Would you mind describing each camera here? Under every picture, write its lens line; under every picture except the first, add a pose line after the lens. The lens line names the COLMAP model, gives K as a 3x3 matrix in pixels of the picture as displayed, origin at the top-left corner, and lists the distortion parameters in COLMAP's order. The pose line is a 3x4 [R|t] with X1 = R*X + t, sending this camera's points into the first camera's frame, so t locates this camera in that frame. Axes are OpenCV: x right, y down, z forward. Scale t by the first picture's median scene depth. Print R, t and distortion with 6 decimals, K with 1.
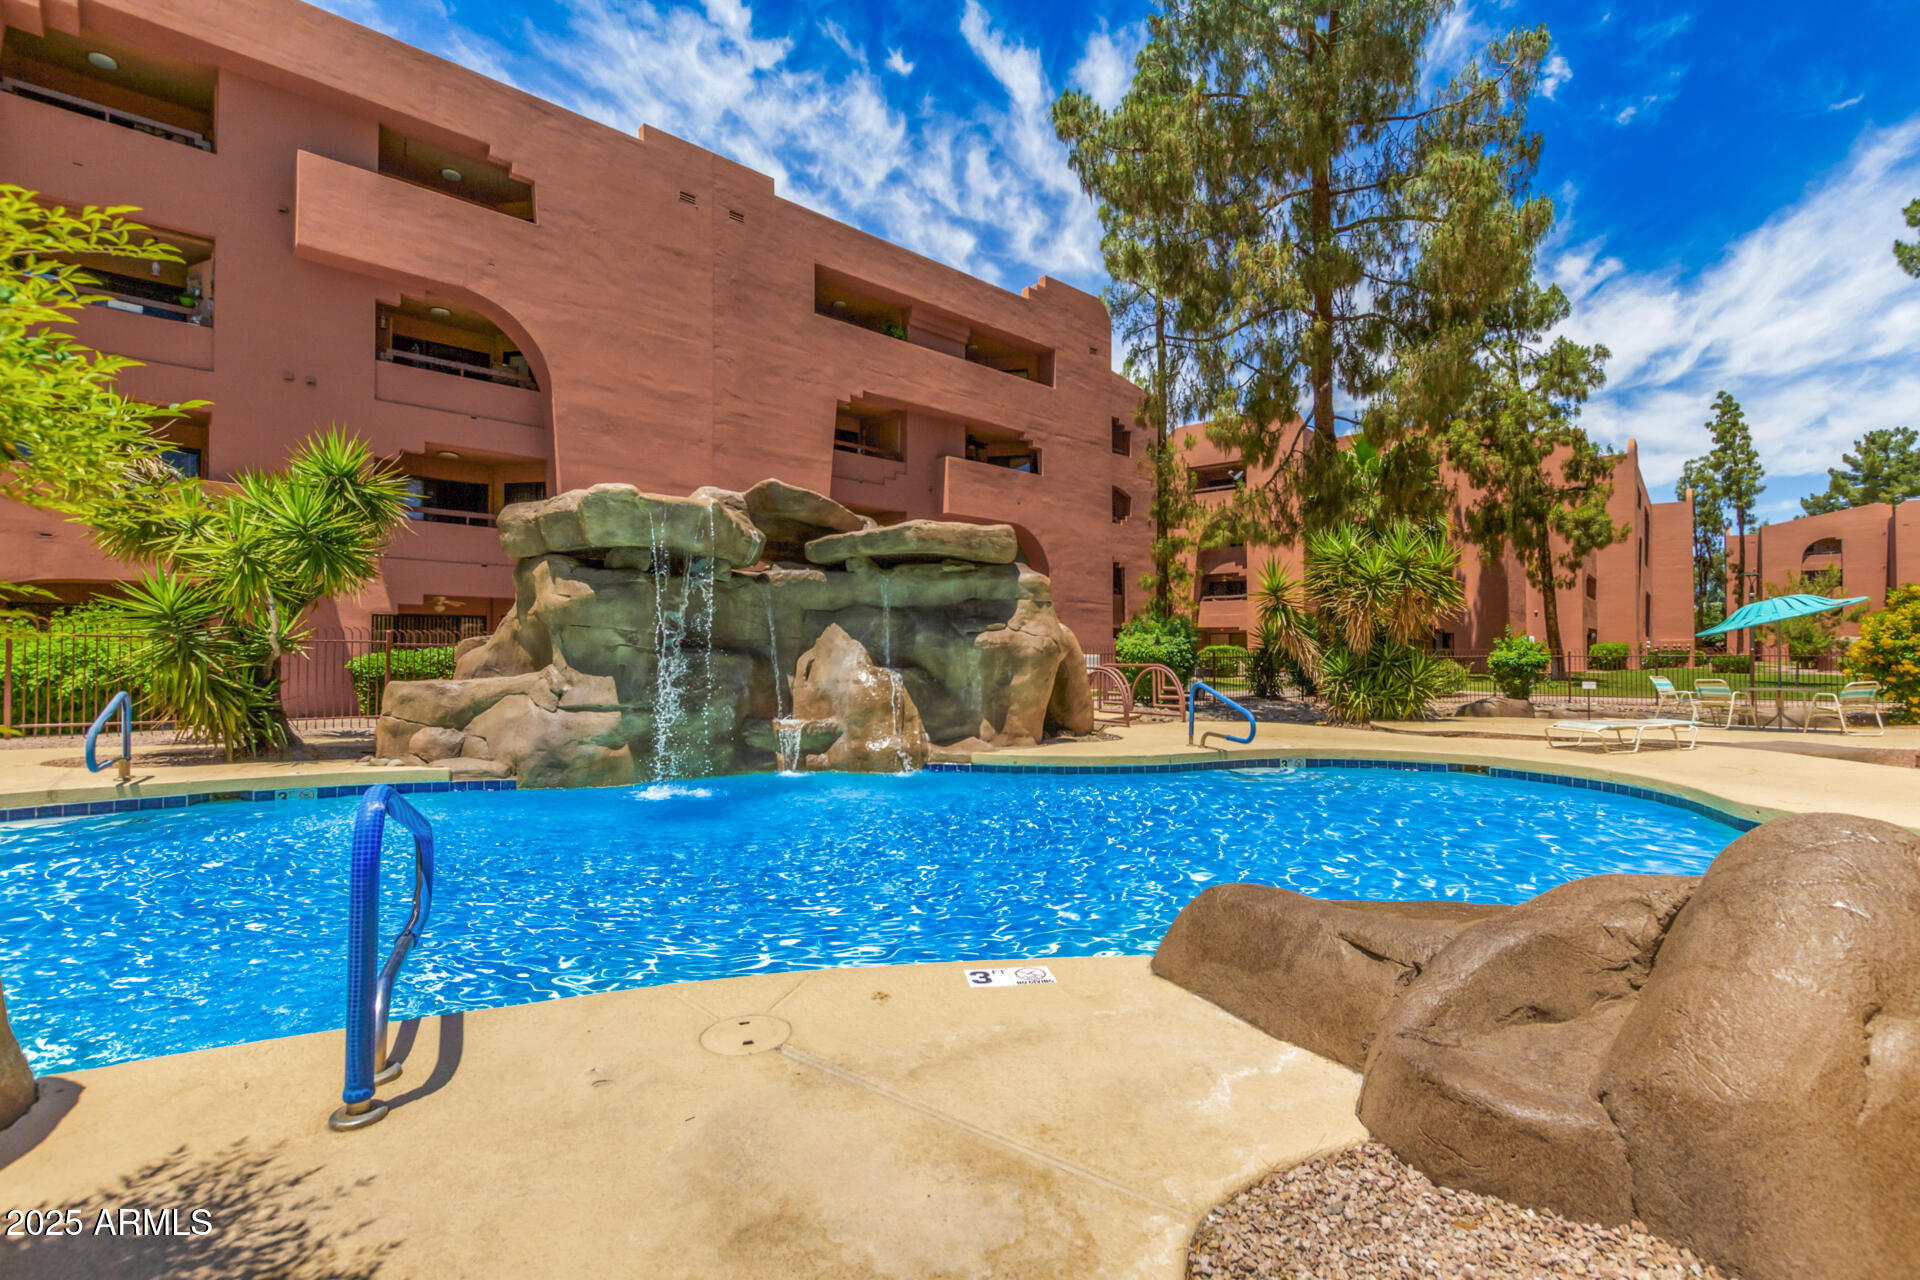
lens RADIAL K [[882.0, 0, 960.5], [0, 882.0, 647.5], [0, 0, 1]] dist [0.003271, -0.000176]
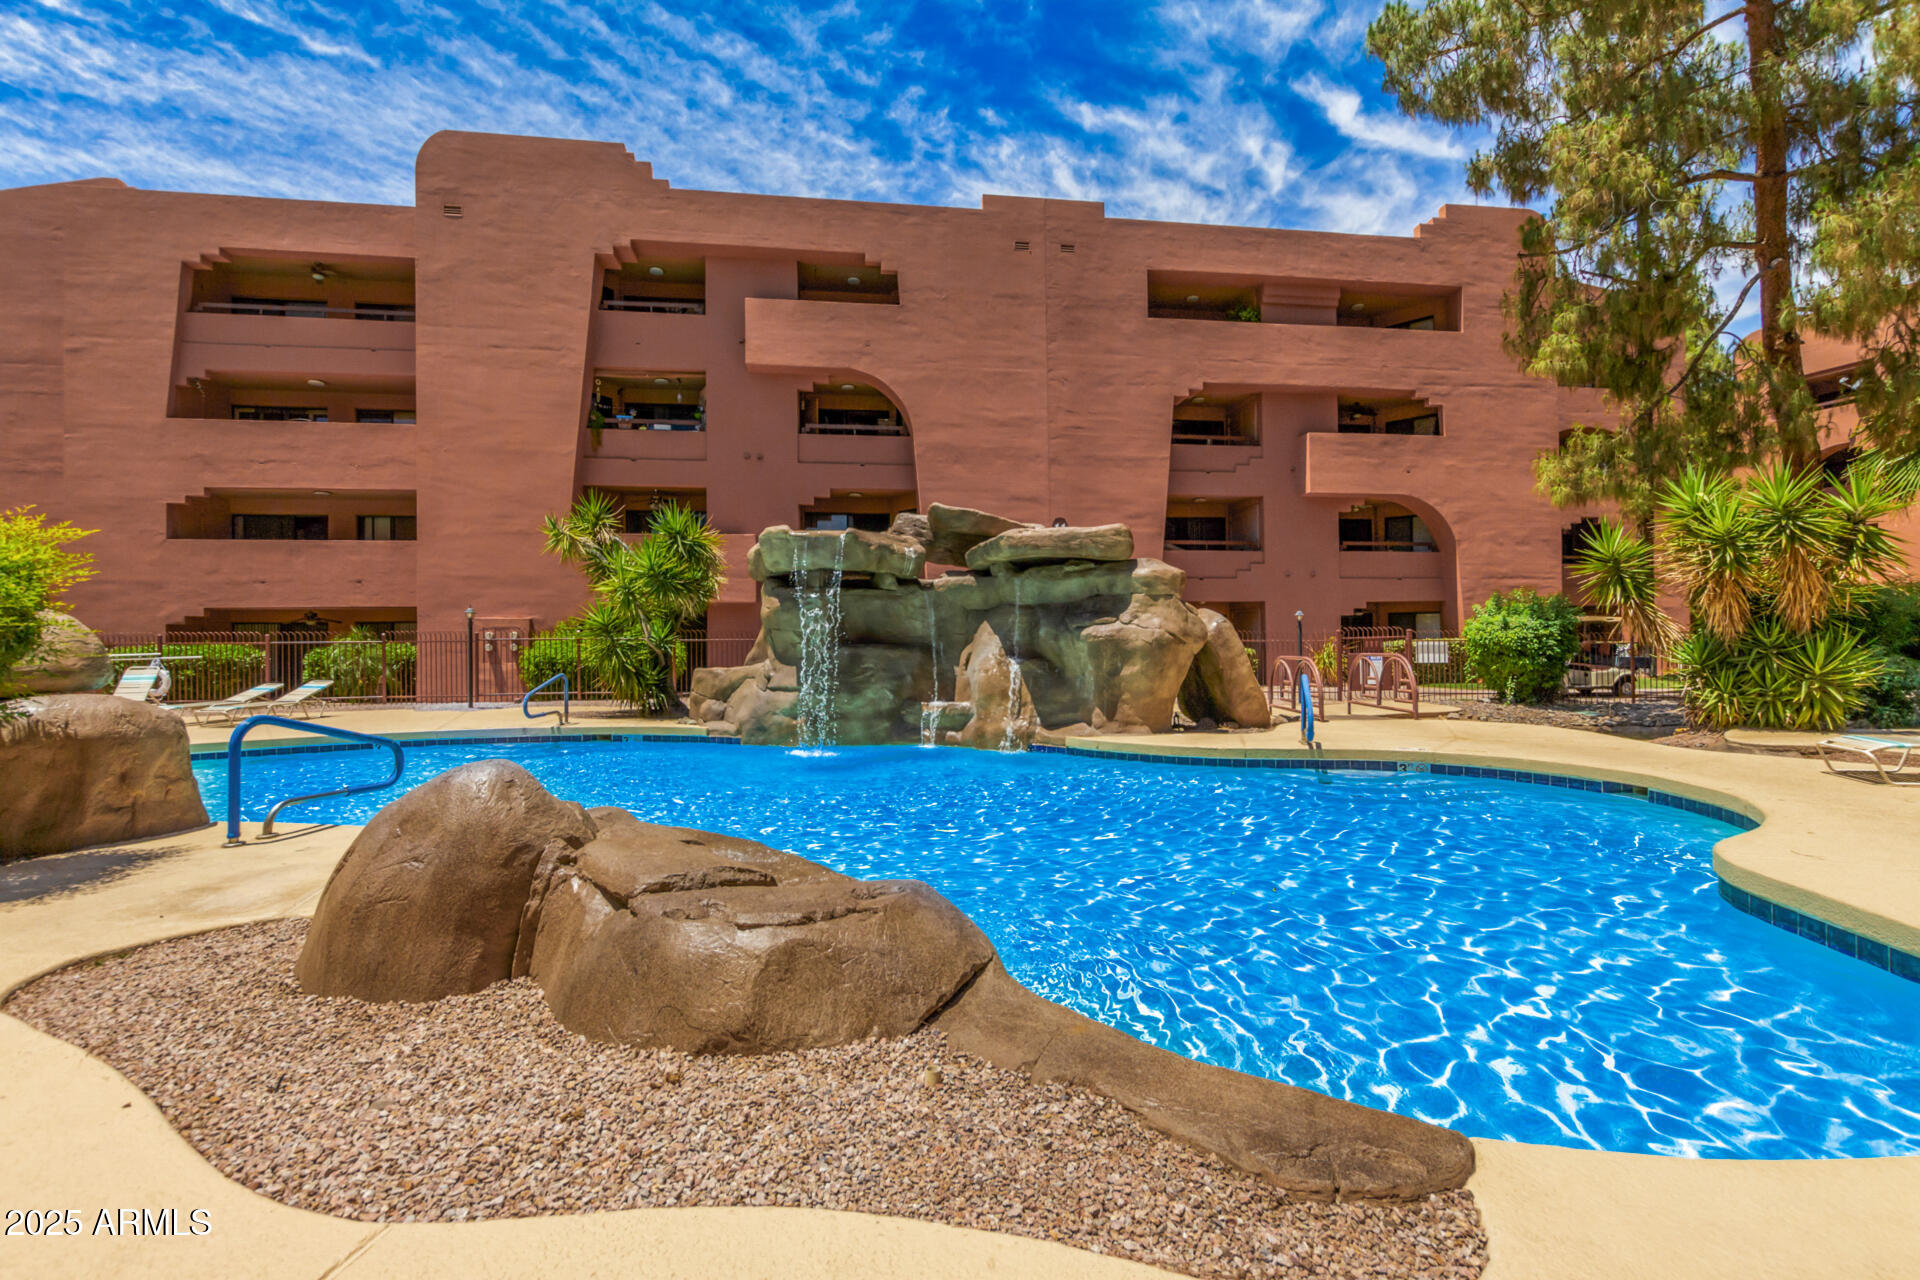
lens RADIAL K [[882.0, 0, 963.6], [0, 882.0, 640.8], [0, 0, 1]] dist [0.003271, -0.000176]
pose [[0.821460, -0.011635, -0.570147, 0.497454], [0.015648, 0.999875, 0.002141, -0.003927], [0.570051, -0.010681, 0.821540, 0.025647]]
